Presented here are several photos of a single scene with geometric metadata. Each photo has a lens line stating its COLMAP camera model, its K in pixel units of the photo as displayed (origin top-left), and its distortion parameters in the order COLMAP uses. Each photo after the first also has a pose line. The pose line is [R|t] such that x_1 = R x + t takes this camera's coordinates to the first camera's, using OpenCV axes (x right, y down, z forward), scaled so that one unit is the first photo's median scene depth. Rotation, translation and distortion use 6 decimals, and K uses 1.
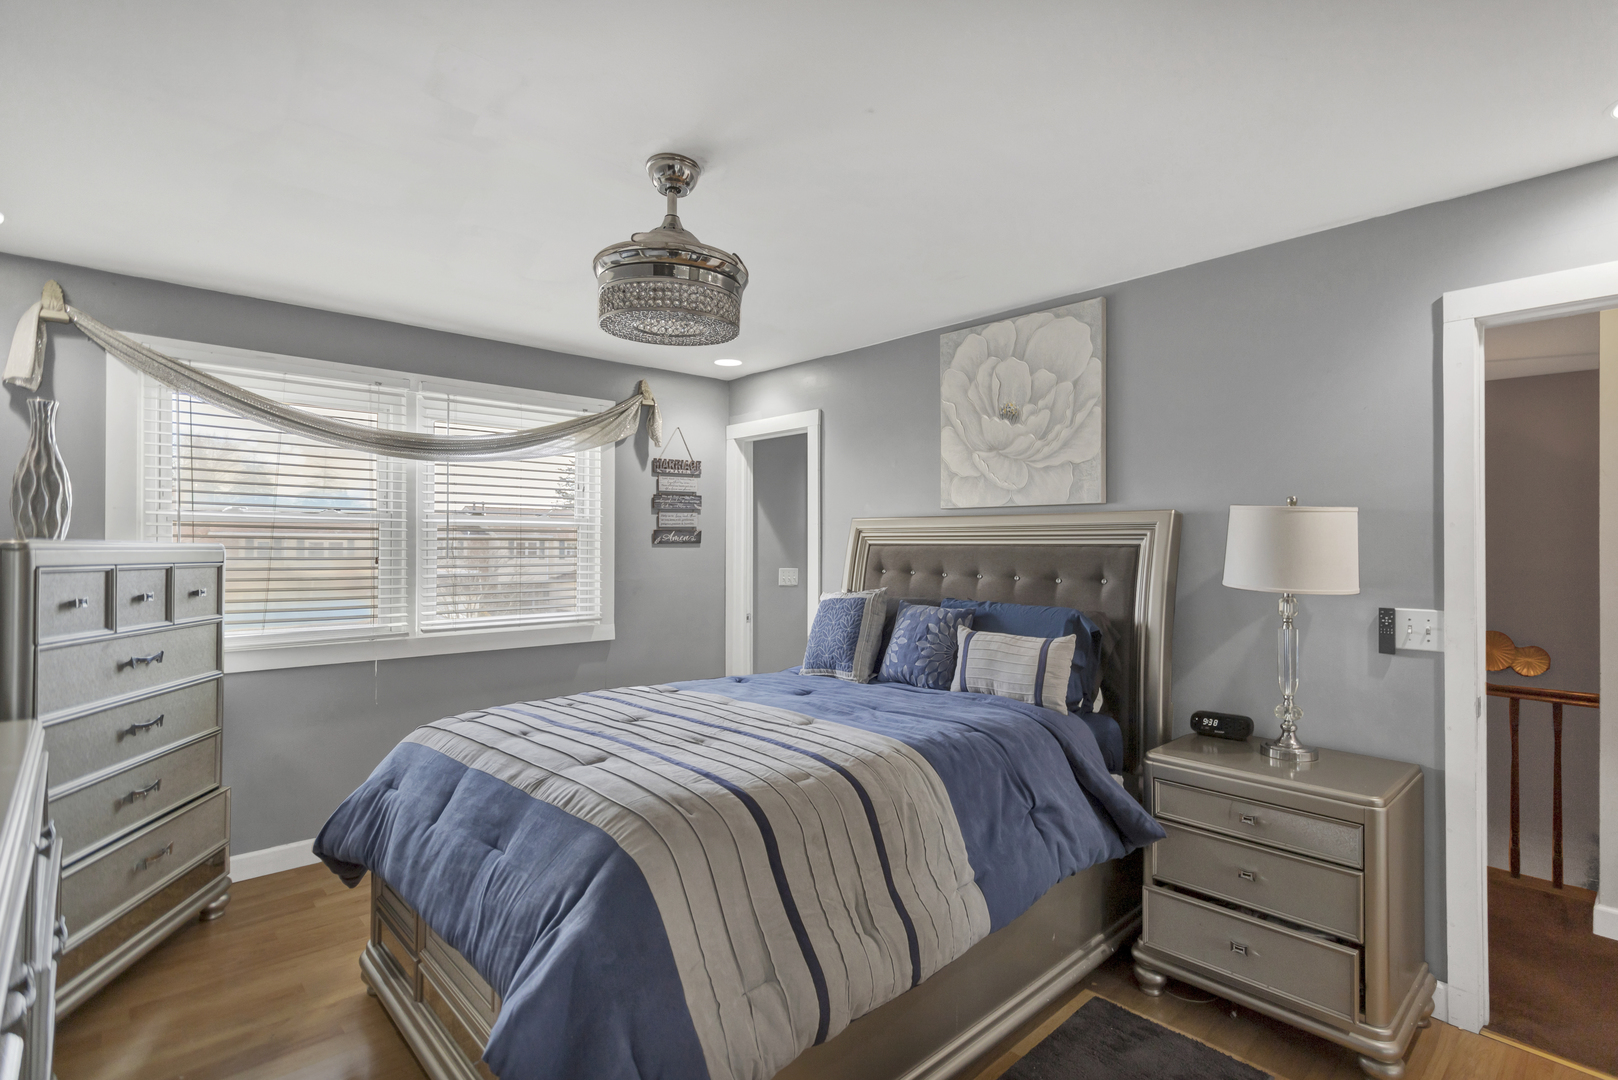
lens RADIAL K [[781.4, 0, 808.4], [0, 781.4, 539.8], [0, 0, 1]] dist [0.000705, 0.002365]
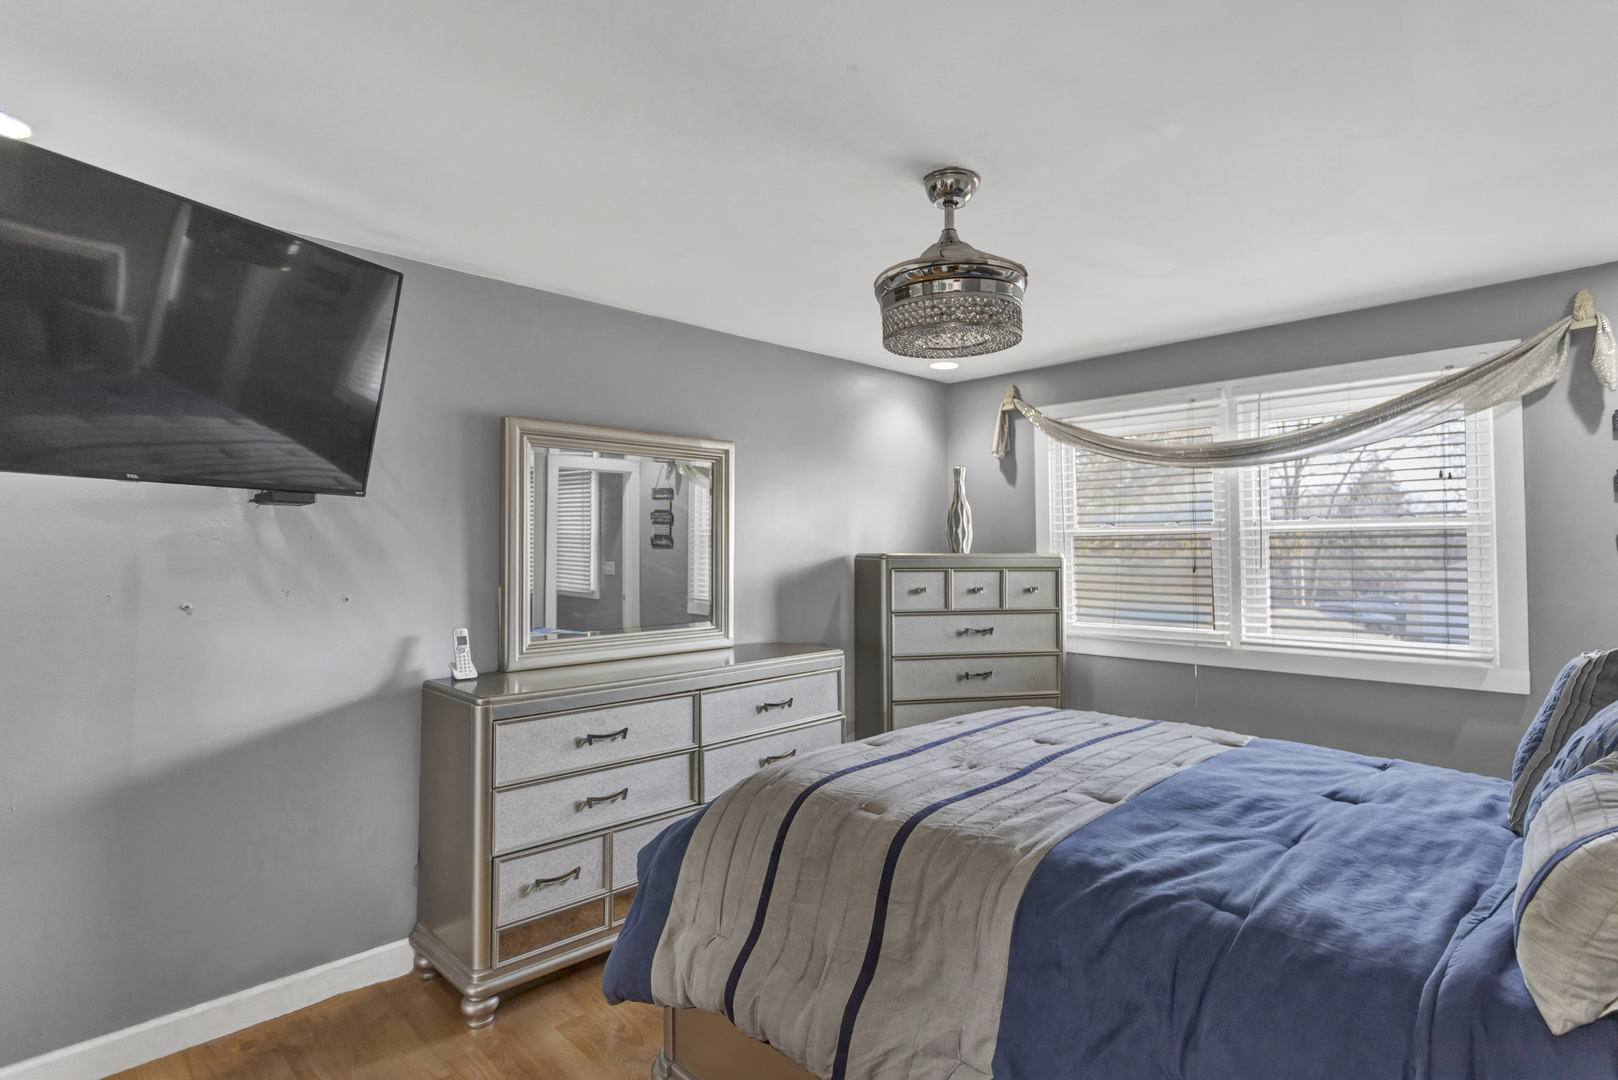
lens RADIAL K [[781.4, 0, 808.0], [0, 781.4, 541.7], [0, 0, 1]] dist [0.000705, 0.002365]
pose [[0.064156, -0.024086, -0.997649, 0.442116], [0.006449, 0.999698, -0.023721, 0.011045], [0.997919, -0.004912, 0.064292, 0.398533]]
